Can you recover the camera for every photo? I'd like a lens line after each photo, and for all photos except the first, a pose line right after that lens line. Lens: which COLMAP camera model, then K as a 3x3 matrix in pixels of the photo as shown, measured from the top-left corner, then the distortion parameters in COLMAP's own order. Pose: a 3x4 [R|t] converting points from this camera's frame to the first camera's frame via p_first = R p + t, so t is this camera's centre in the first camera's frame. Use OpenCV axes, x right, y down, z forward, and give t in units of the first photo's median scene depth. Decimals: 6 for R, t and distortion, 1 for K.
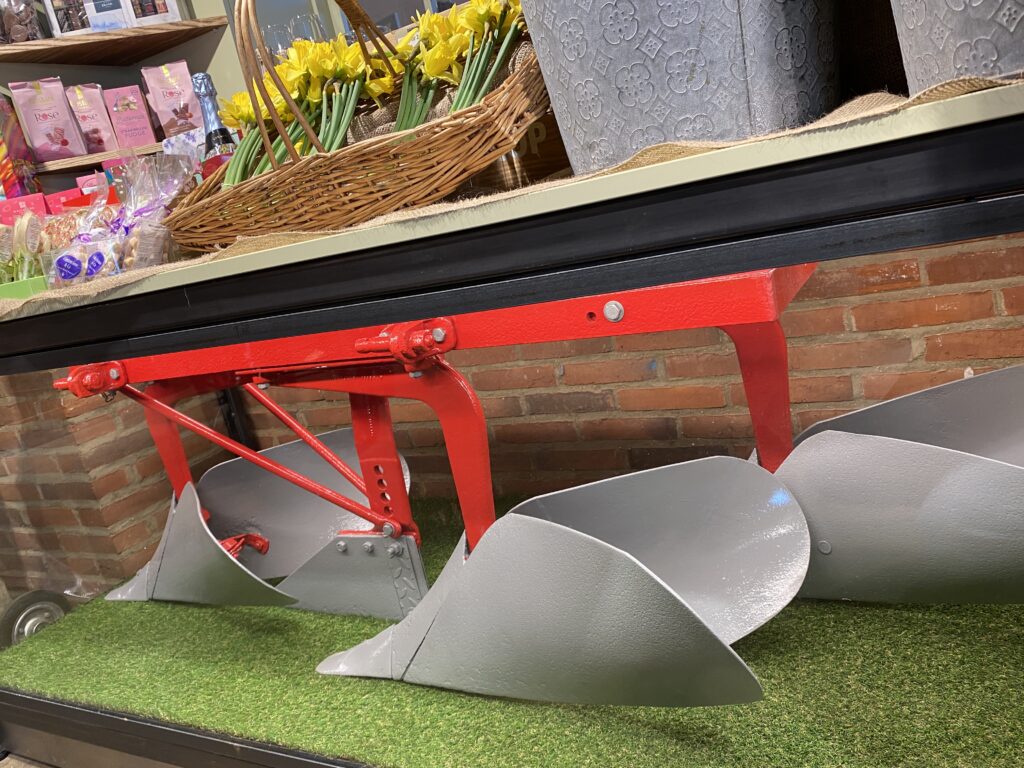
lens RADIAL K [[778.4, 0, 512.0], [0, 778.4, 384.0], [0, 0, 1]] dist [-0.002682, -0.006090]
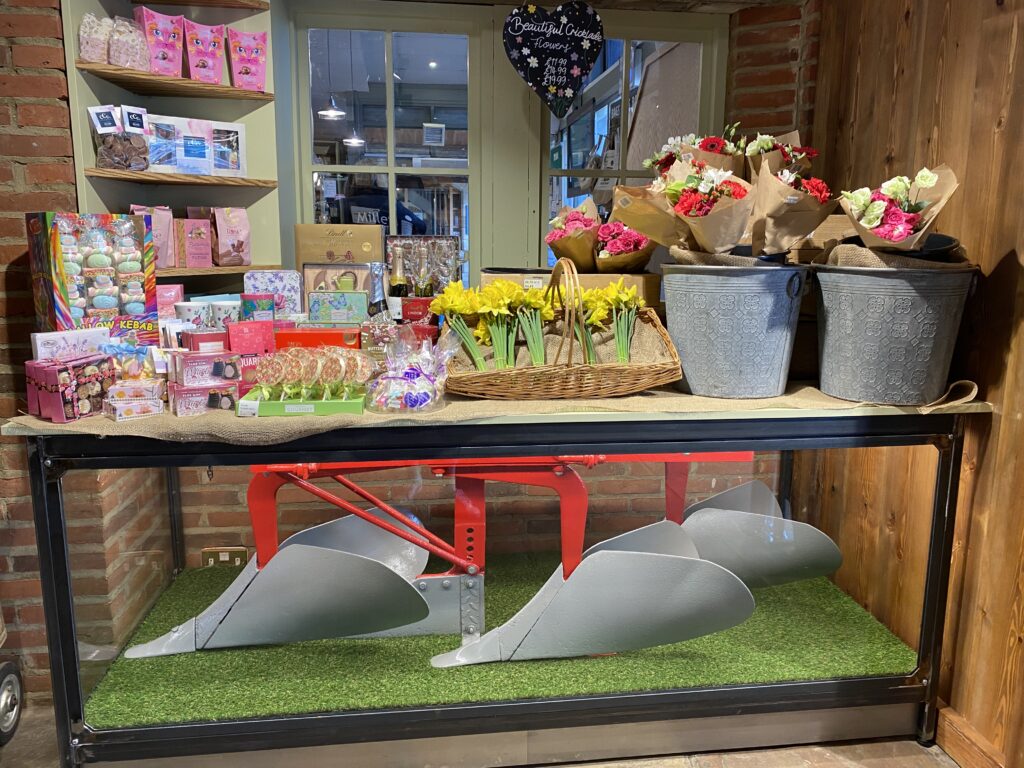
lens RADIAL K [[769.5, 0, 514.9], [0, 769.5, 382.8], [0, 0, 1]] dist [0.005330, -0.003237]
pose [[0.802813, 0.105694, 0.586788, -0.827703], [-0.038906, 0.991351, -0.125337, 0.004117], [-0.594960, 0.077792, 0.799982, -0.254802]]
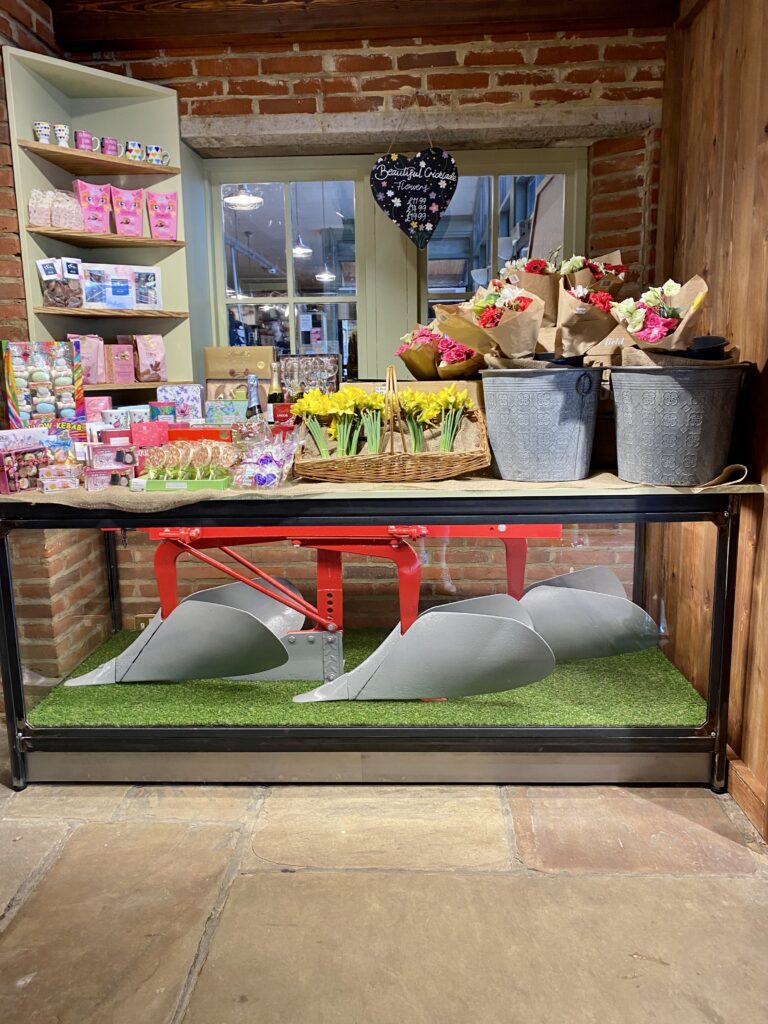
lens RADIAL K [[769.5, 0, 378.8], [0, 769.5, 516.8], [0, 0, 1]] dist [0.005330, -0.003237]
pose [[0.886904, 0.108385, 0.449060, -0.737825], [-0.064391, 0.991602, -0.112158, 0.096938], [-0.457445, 0.070558, 0.886434, -0.583452]]
